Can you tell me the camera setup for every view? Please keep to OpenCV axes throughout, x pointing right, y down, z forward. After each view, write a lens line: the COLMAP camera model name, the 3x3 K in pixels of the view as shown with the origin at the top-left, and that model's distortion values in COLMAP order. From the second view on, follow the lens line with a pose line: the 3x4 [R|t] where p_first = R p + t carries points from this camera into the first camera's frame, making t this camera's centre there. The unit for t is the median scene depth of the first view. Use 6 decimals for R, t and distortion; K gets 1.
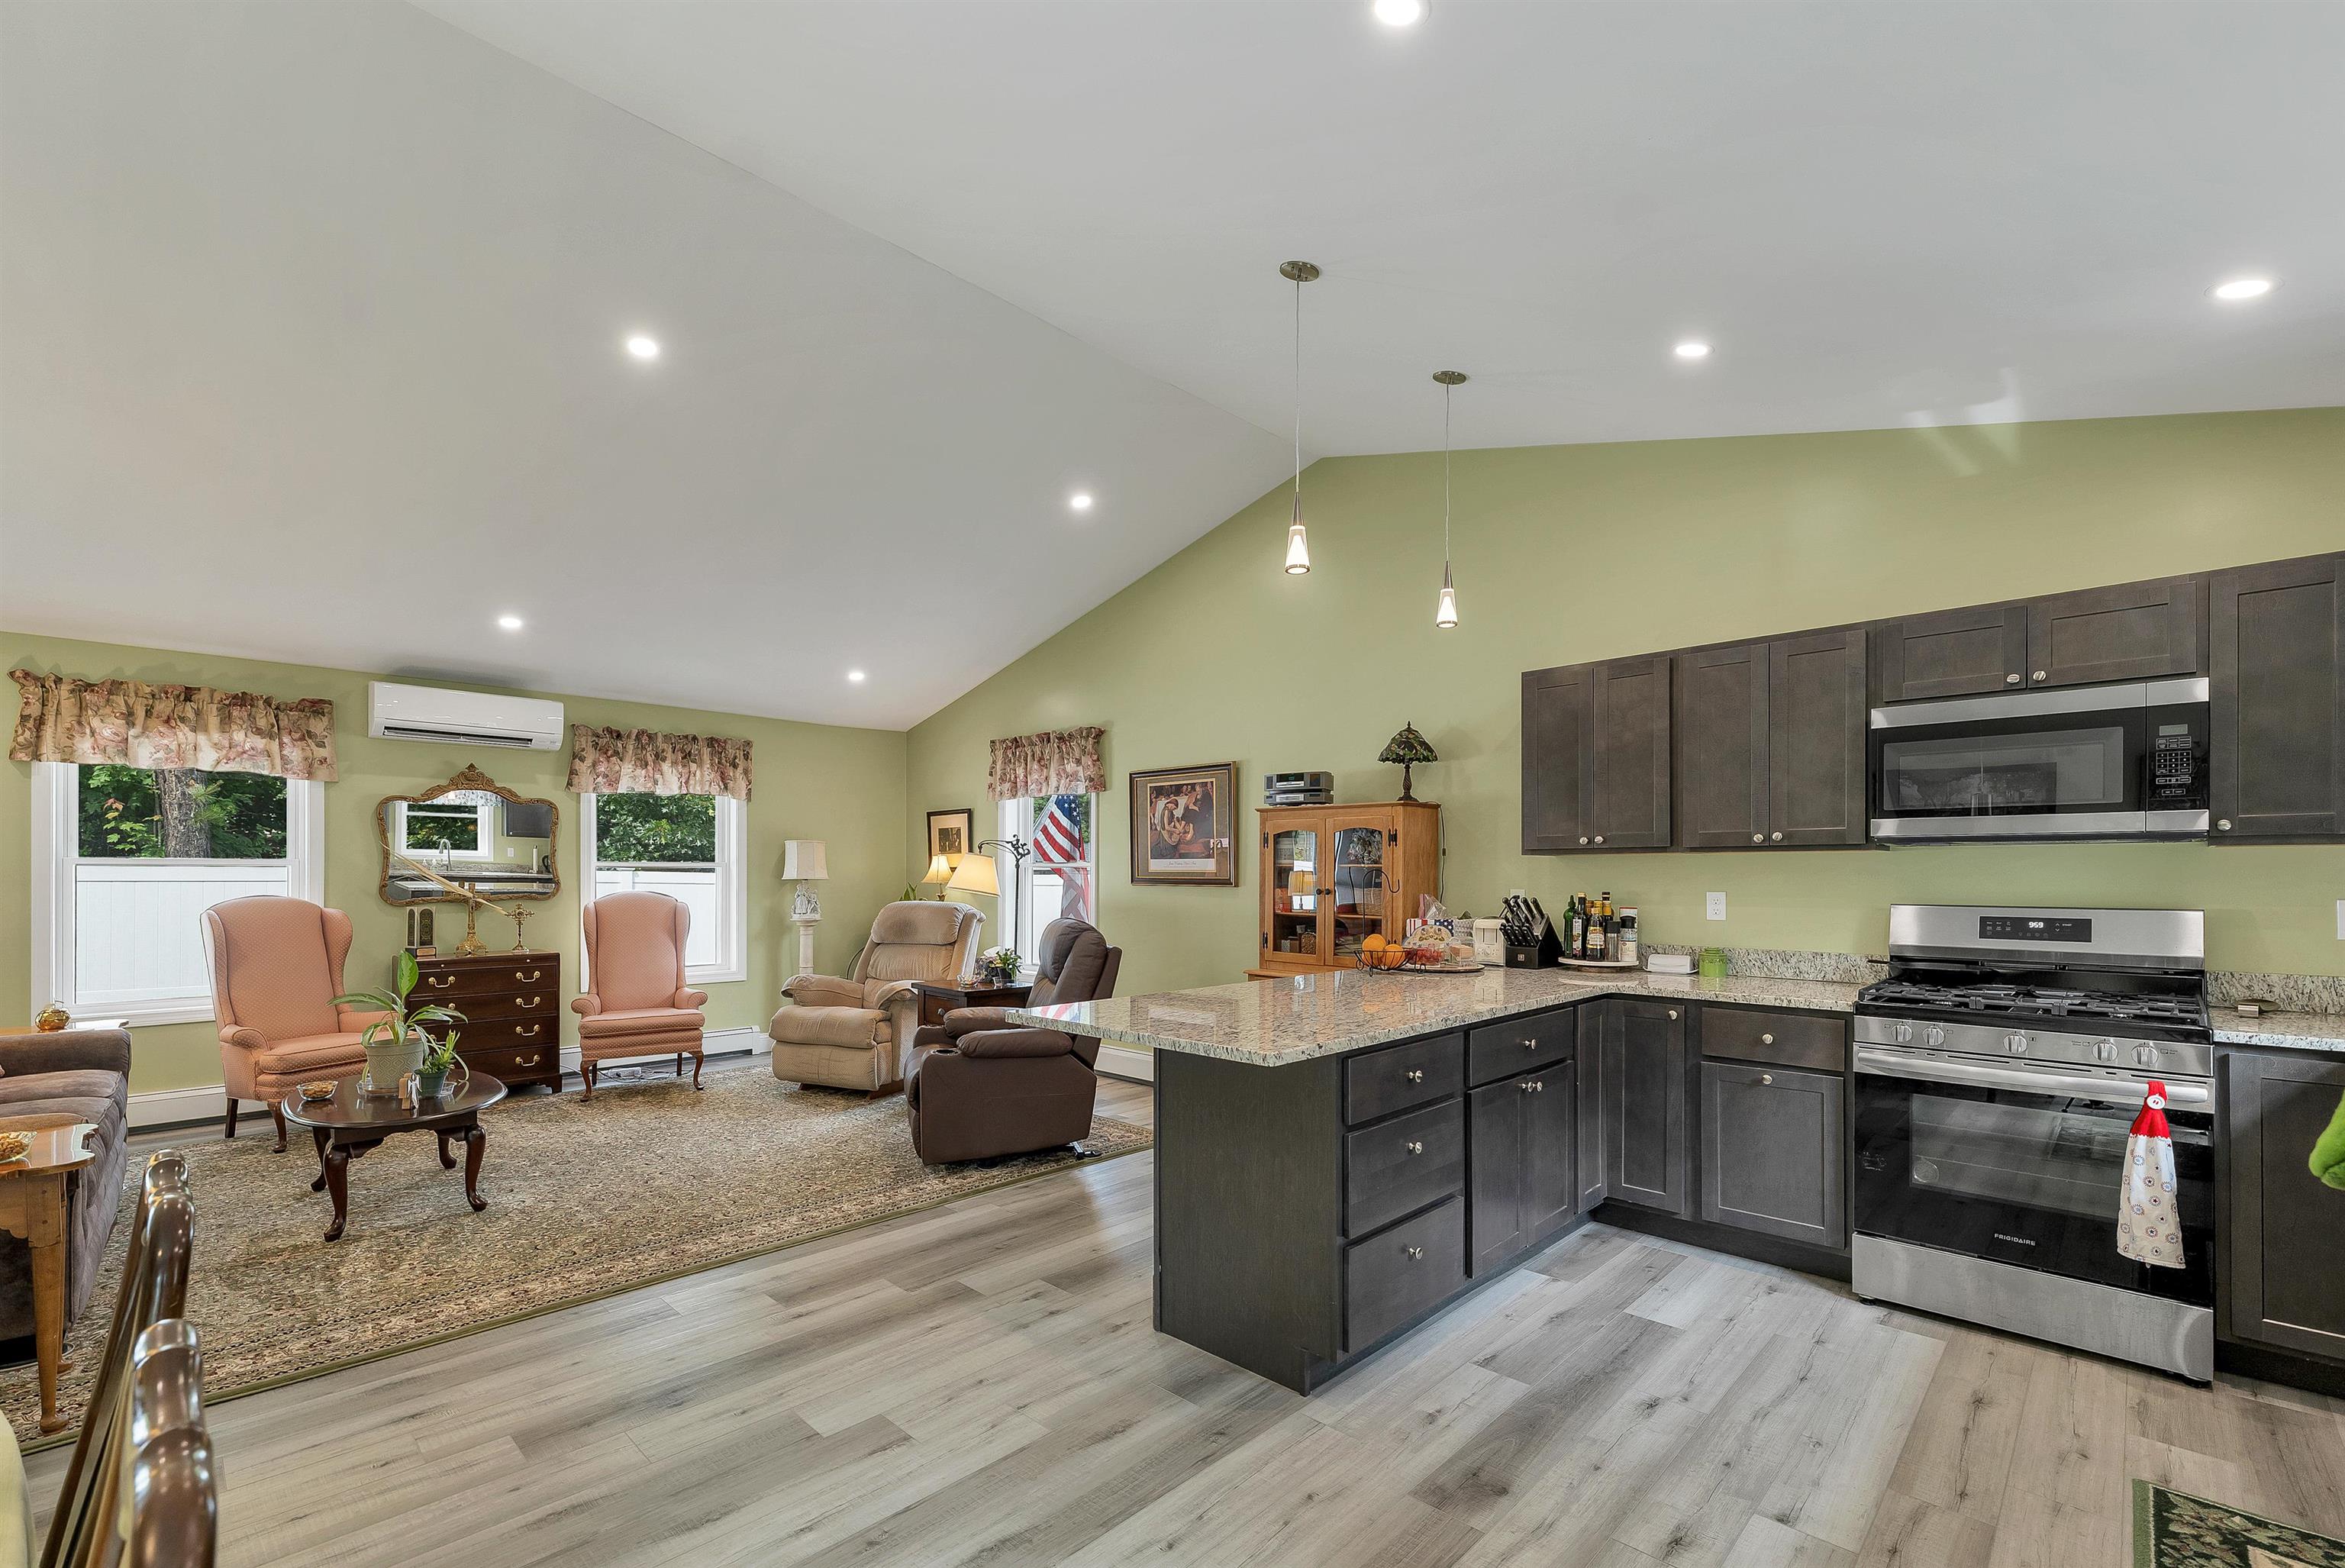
lens RADIAL K [[989.9, 0, 1152.7], [0, 989.9, 866.4], [0, 0, 1]] dist [0.000667, -0.000134]
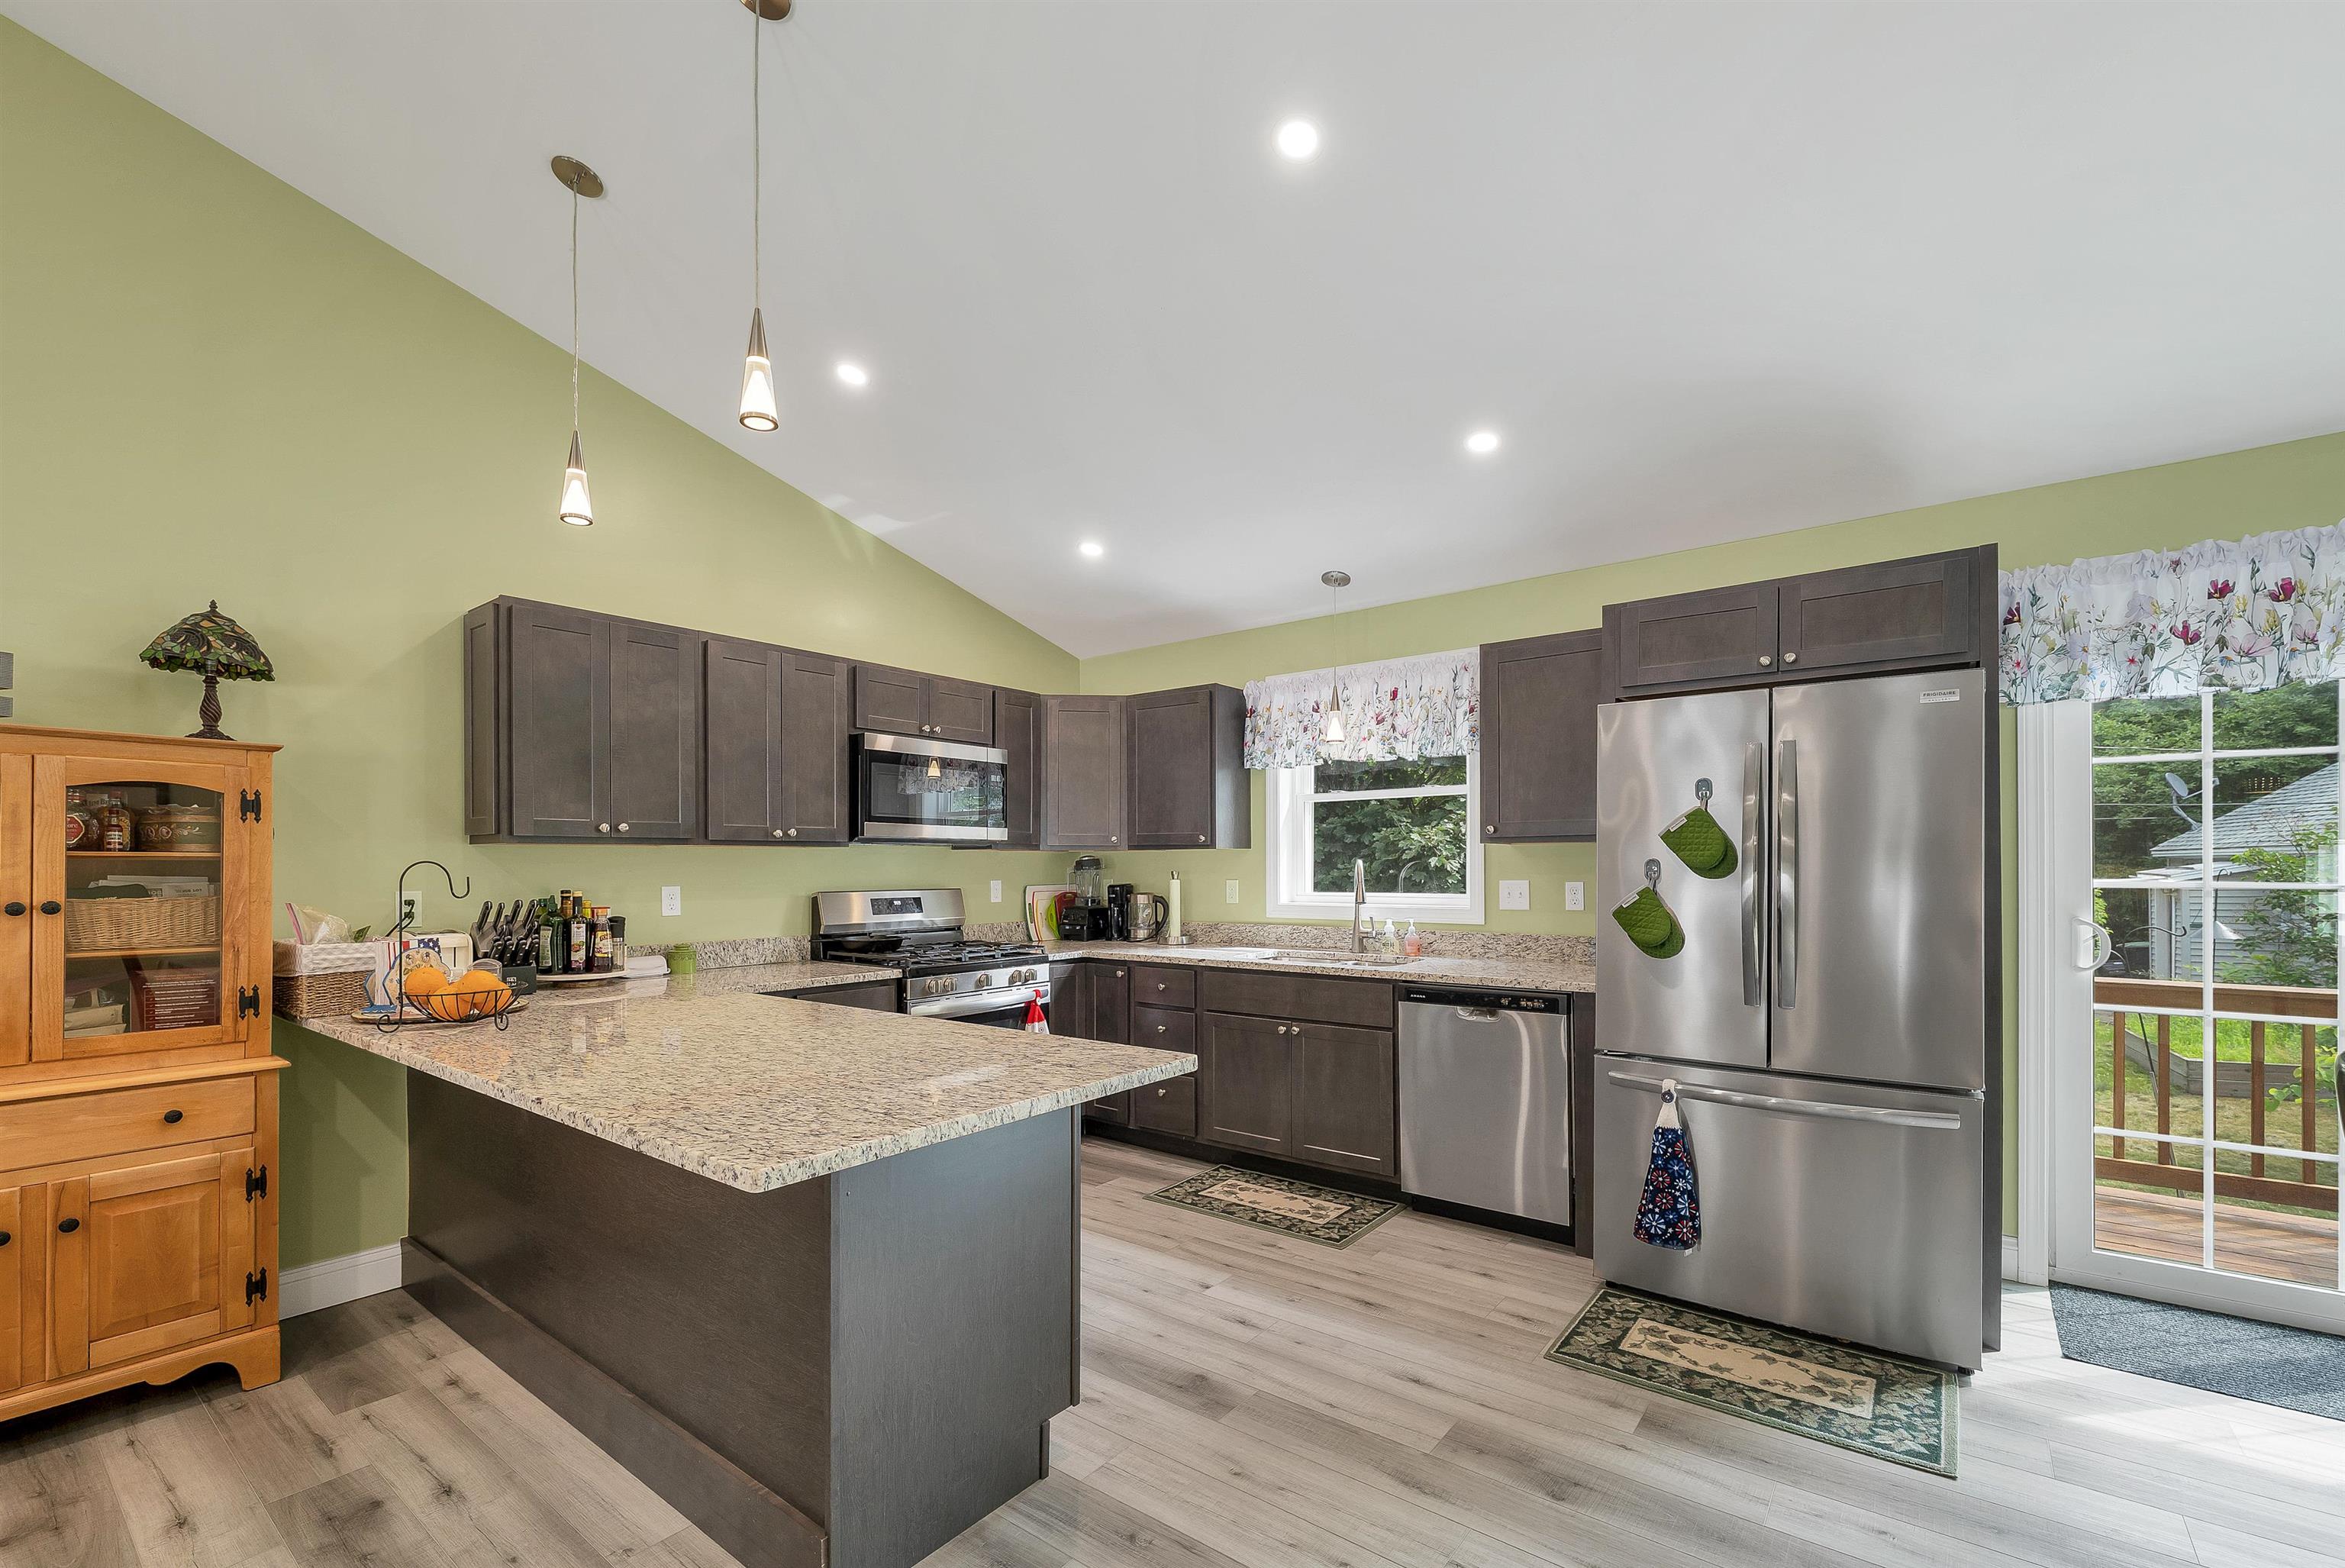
lens RADIAL K [[989.9, 0, 1184.1], [0, 989.9, 872.4], [0, 0, 1]] dist [0.000667, -0.000134]
pose [[-0.116214, -0.004103, 0.993216, -0.467771], [0.000083, 0.999991, 0.004140, 0.008240], [-0.993224, 0.000564, -0.116213, 0.649968]]
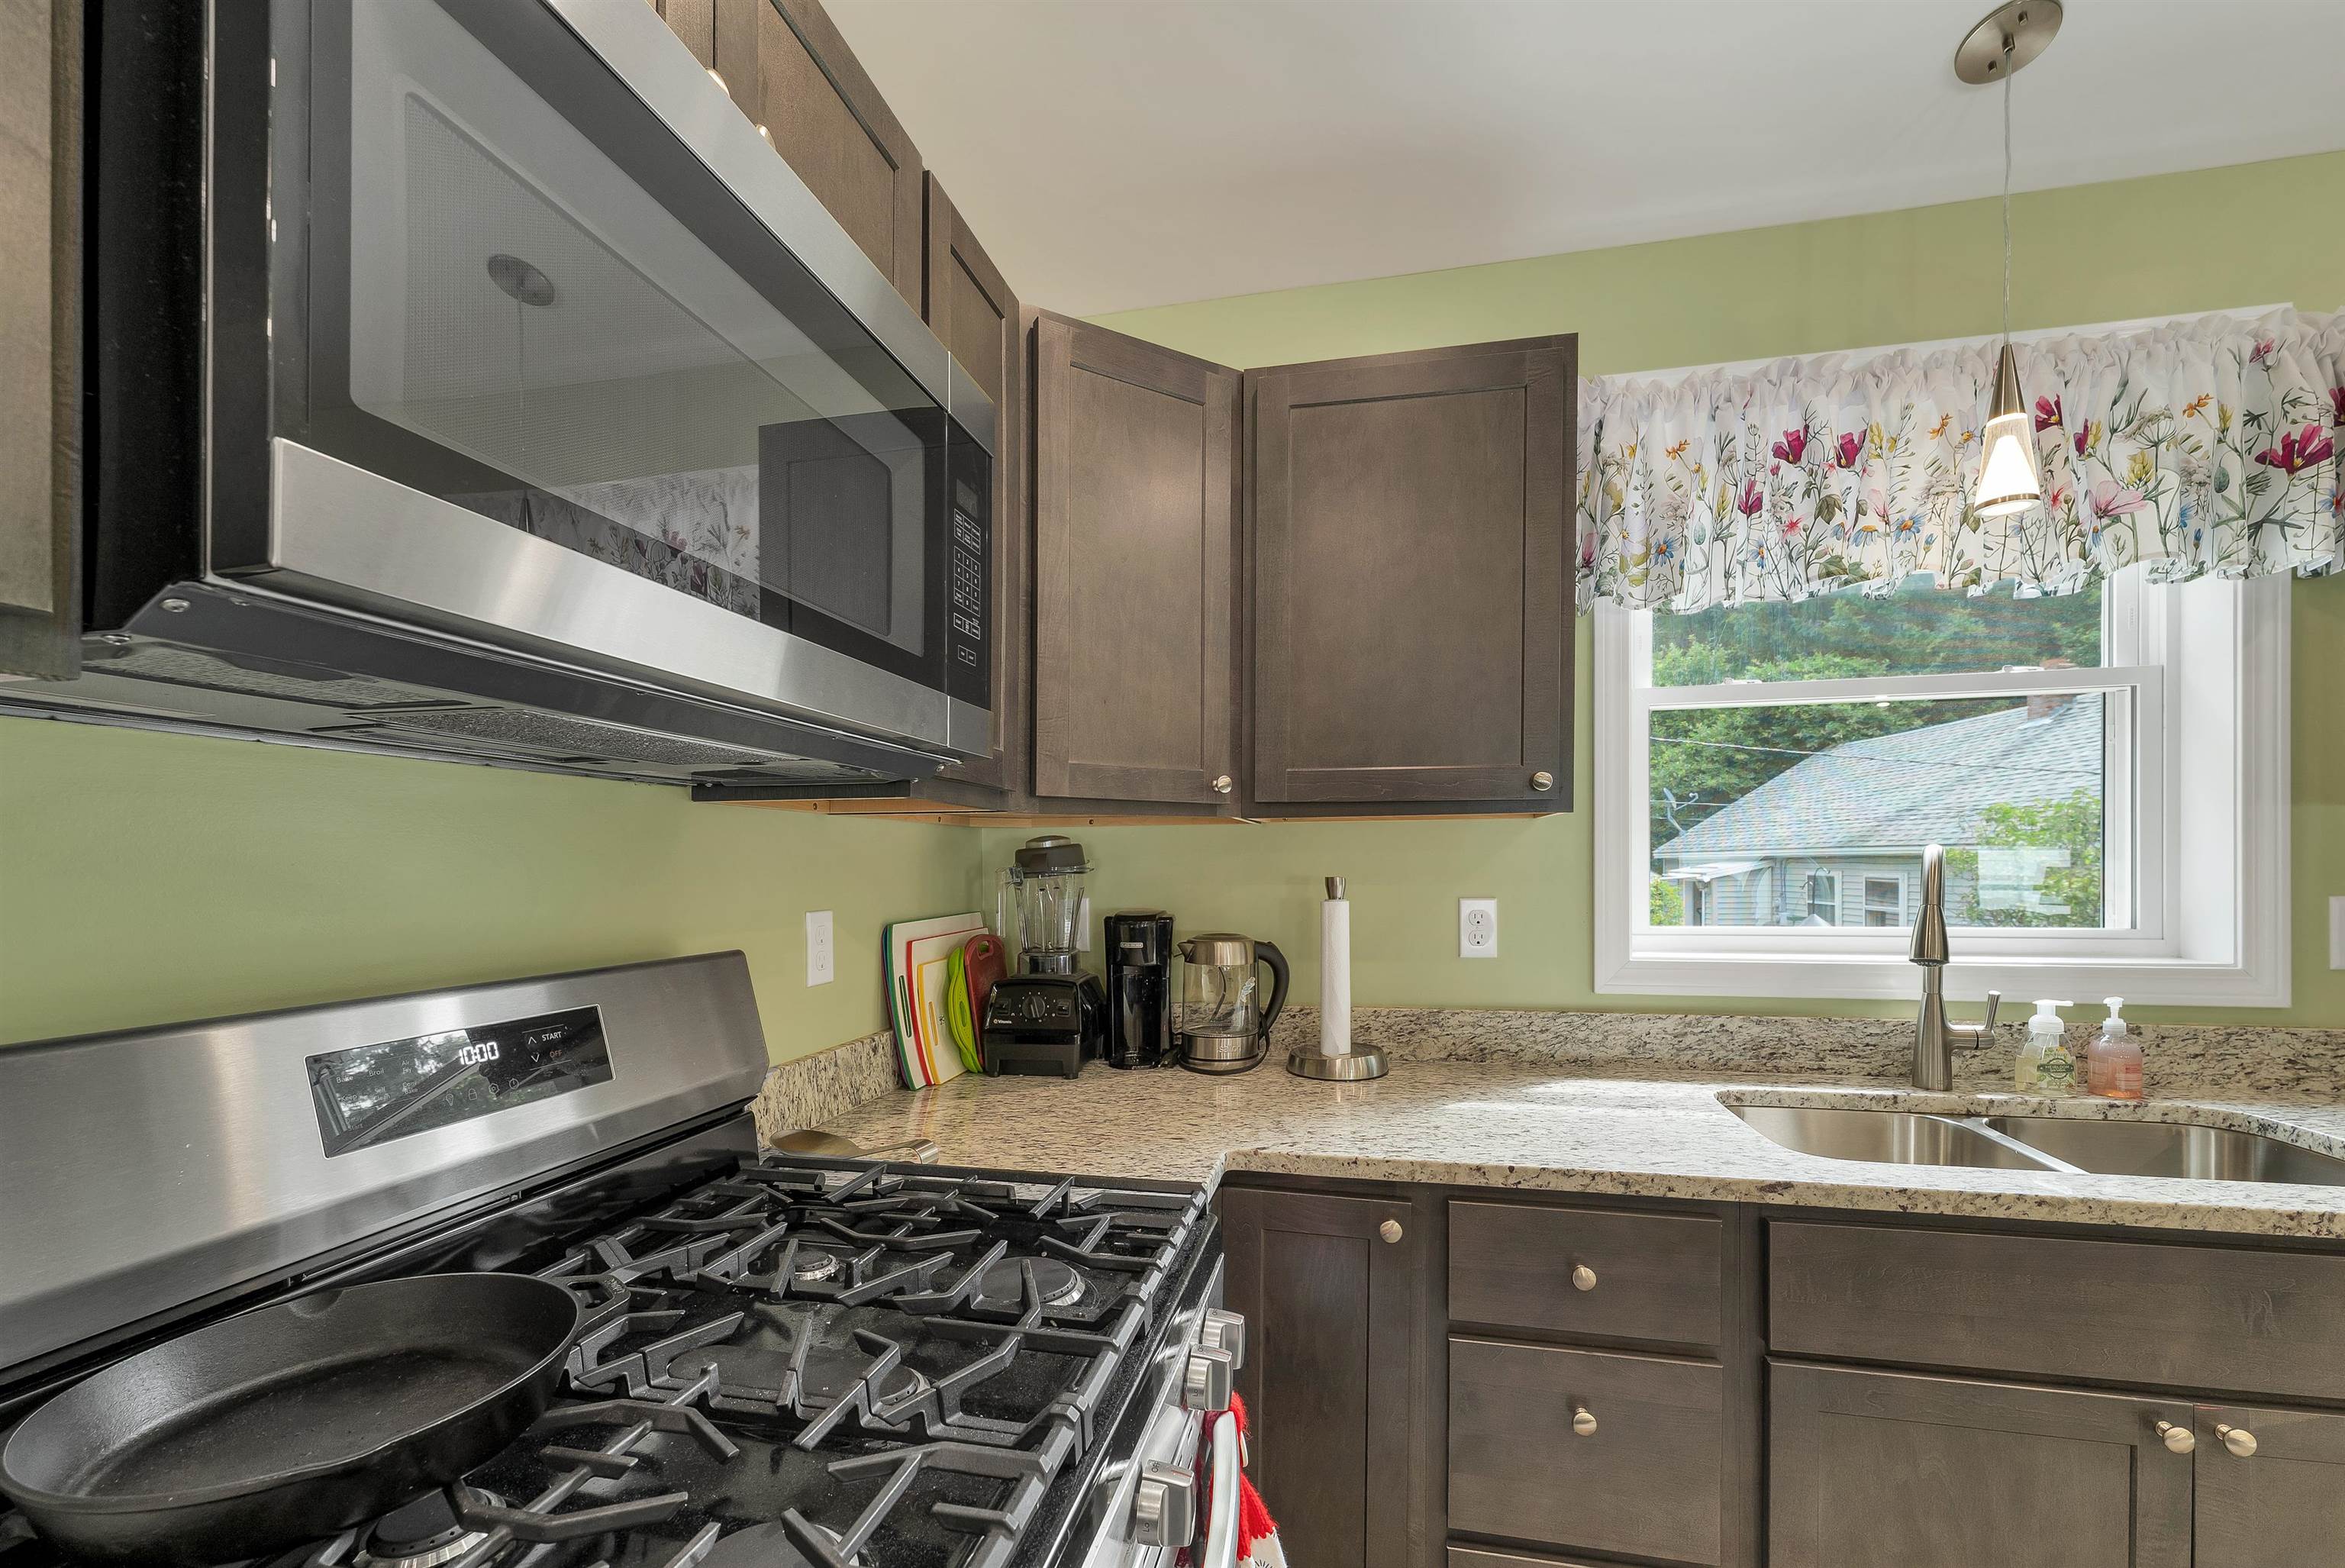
lens RADIAL K [[989.9, 0, 1171.3], [0, 989.9, 867.5], [0, 0, 1]] dist [0.000667, -0.000134]
pose [[-0.522292, 0.001173, 0.852766, 0.489290], [0.004714, 0.999988, 0.001512, 0.006077], [-0.852754, 0.004810, -0.522291, 0.841402]]
